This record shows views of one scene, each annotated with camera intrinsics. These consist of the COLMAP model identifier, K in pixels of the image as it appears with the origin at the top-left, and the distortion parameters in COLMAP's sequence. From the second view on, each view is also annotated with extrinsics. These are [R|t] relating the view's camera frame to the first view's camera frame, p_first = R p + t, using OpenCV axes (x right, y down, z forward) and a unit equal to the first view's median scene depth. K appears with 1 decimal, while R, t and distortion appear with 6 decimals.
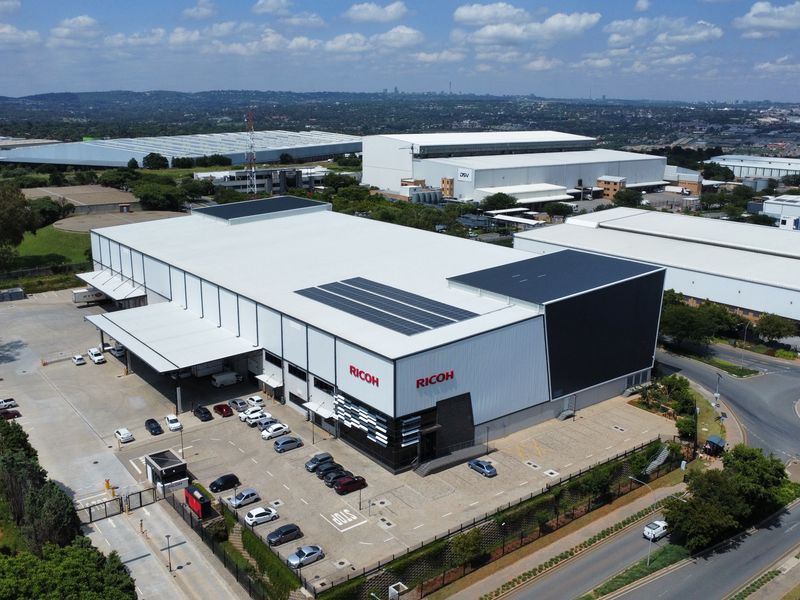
lens RADIAL K [[769.8, 0, 400.0], [0, 769.8, 300.0], [0, 0, 1]] dist [-0.023612, -0.023313]
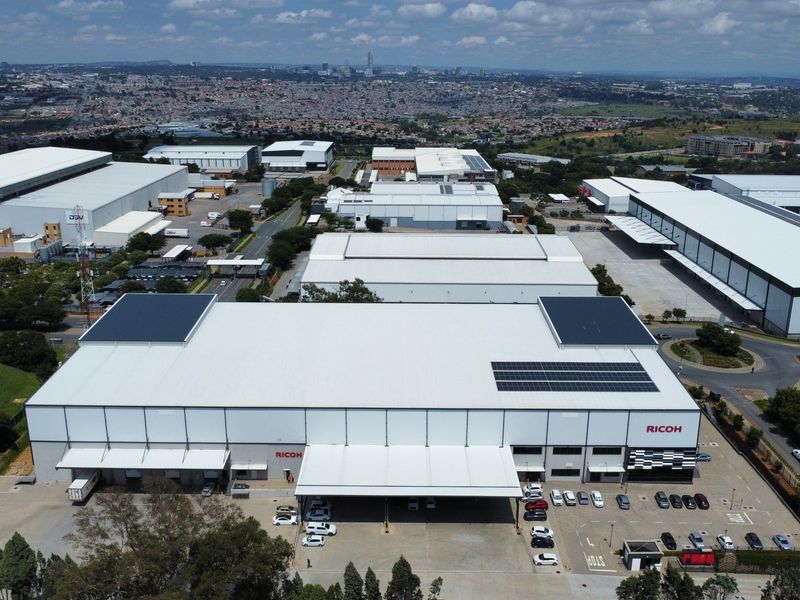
lens RADIAL K [[769.8, 0, 400.0], [0, 769.8, 300.0], [0, 0, 1]] dist [-0.023612, -0.023313]
pose [[0.614883, -0.230439, 0.754200, -1.186677], [0.192674, 0.971270, 0.139680, -0.369515], [-0.764720, 0.059428, 0.641617, 0.402459]]
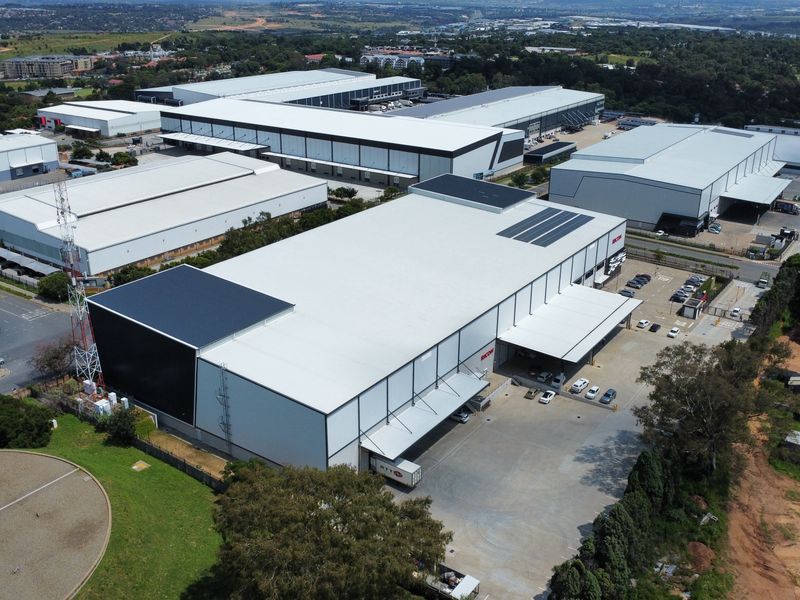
lens RADIAL K [[769.8, 0, 400.0], [0, 769.8, 300.0], [0, 0, 1]] dist [-0.023612, -0.023313]
pose [[-0.303146, -0.364214, 0.880597, -1.489408], [0.227118, 0.869838, 0.437950, -0.674285], [-0.925483, 0.332762, -0.180969, 1.706089]]
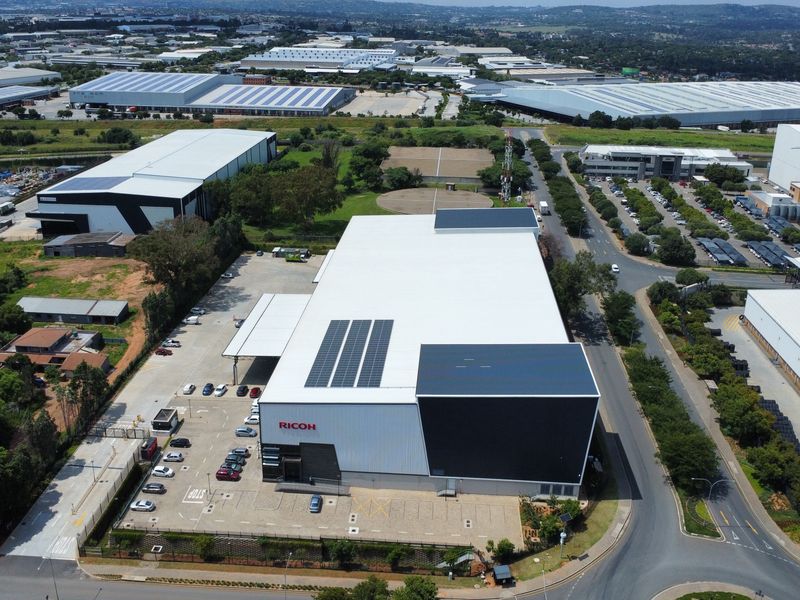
lens RADIAL K [[769.8, 0, 400.0], [0, 769.8, 300.0], [0, 0, 1]] dist [-0.023612, -0.023313]
pose [[0.744313, 0.244240, -0.621566, 0.816044], [-0.176228, 0.969566, 0.169955, -0.312085], [0.644160, -0.016963, 0.764703, 0.100019]]
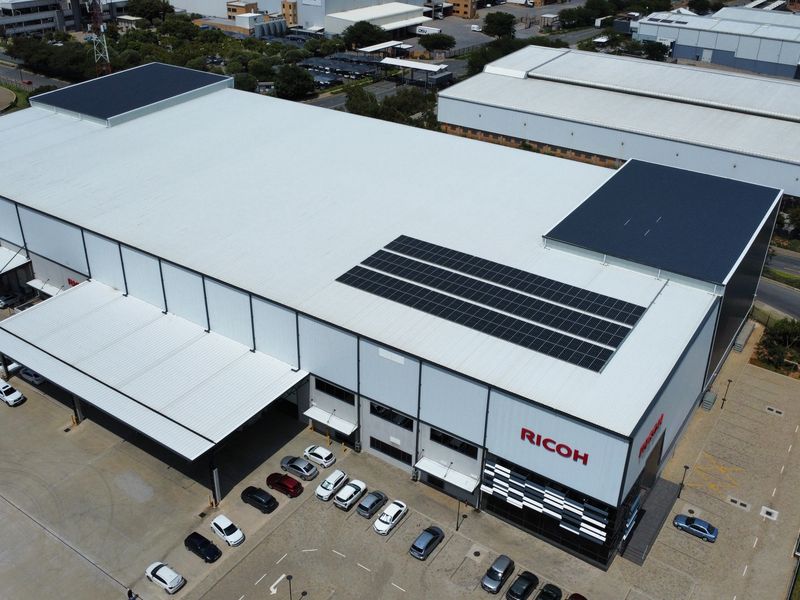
lens RADIAL K [[769.8, 0, 400.0], [0, 769.8, 300.0], [0, 0, 1]] dist [-0.023612, -0.023313]
pose [[0.950977, -0.138134, 0.276696, -0.303875], [0.062675, 0.962220, 0.264961, -0.187498], [-0.302843, -0.234630, 0.923707, 0.394524]]
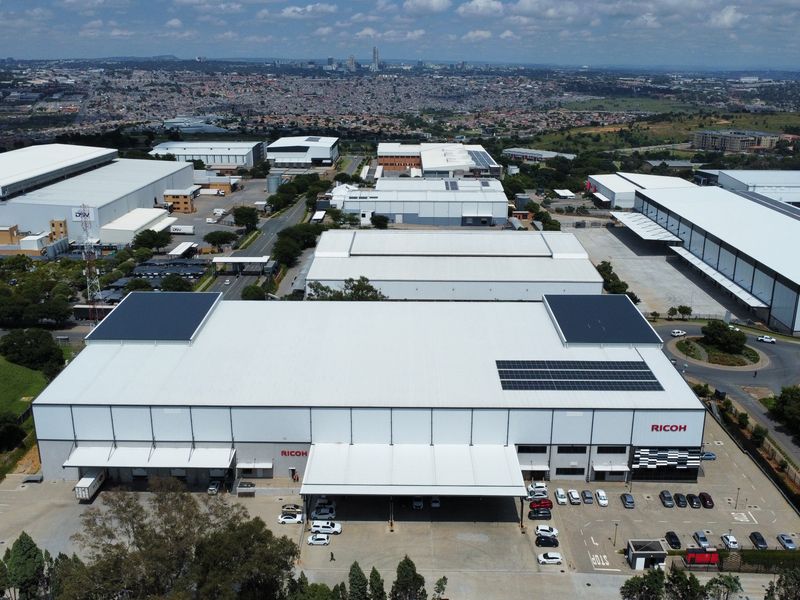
lens RADIAL K [[769.8, 0, 400.0], [0, 769.8, 300.0], [0, 0, 1]] dist [-0.023612, -0.023313]
pose [[0.620169, -0.236012, 0.748124, -1.185762], [0.194488, 0.970154, 0.144831, -0.376618], [-0.759977, 0.055682, 0.647561, 0.399508]]
